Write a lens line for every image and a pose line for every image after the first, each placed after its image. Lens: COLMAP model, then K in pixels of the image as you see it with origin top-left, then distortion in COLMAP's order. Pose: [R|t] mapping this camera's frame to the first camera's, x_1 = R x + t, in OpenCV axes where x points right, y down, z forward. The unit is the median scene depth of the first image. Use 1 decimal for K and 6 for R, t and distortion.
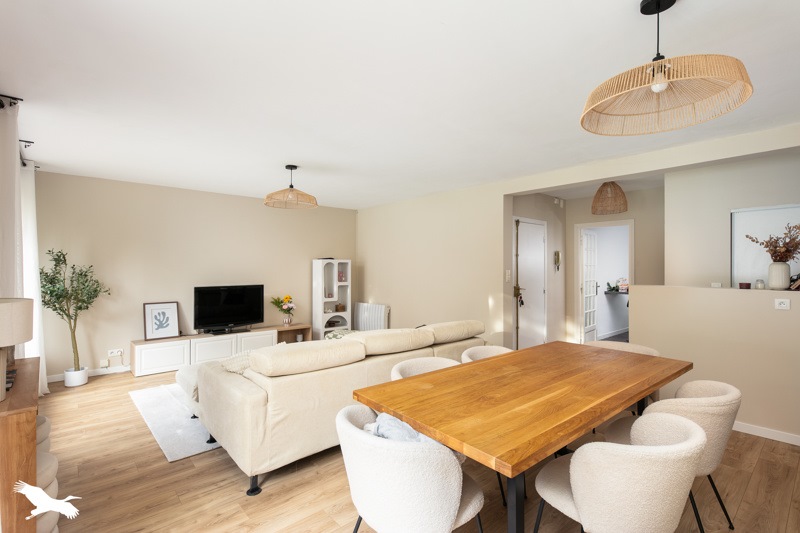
lens RADIAL K [[379.3, 0, 400.6], [0, 379.3, 265.8], [0, 0, 1]] dist [0.002090, -0.000151]
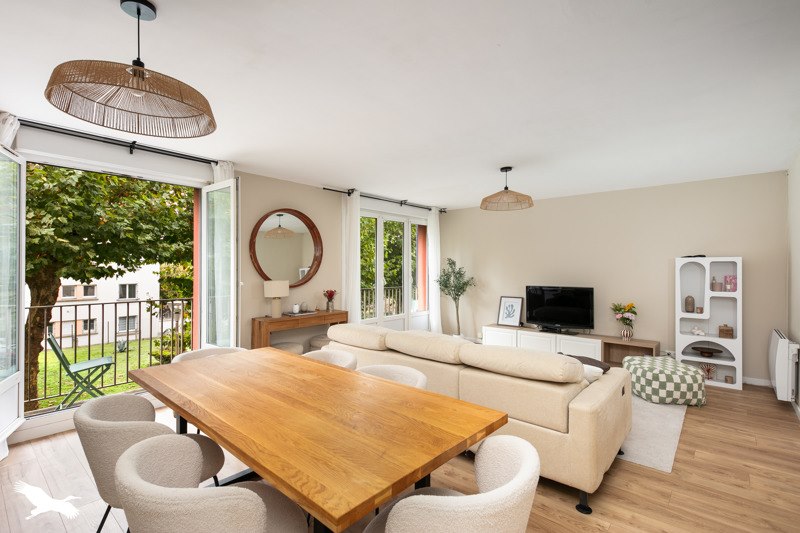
lens RADIAL K [[379.3, 0, 398.5], [0, 379.3, 263.1], [0, 0, 1]] dist [0.002090, -0.000151]
pose [[0.116572, -0.011553, -0.993115, 0.666266], [0.002722, 0.999932, -0.011313, -0.000631], [0.993178, -0.001385, 0.116596, 0.589120]]
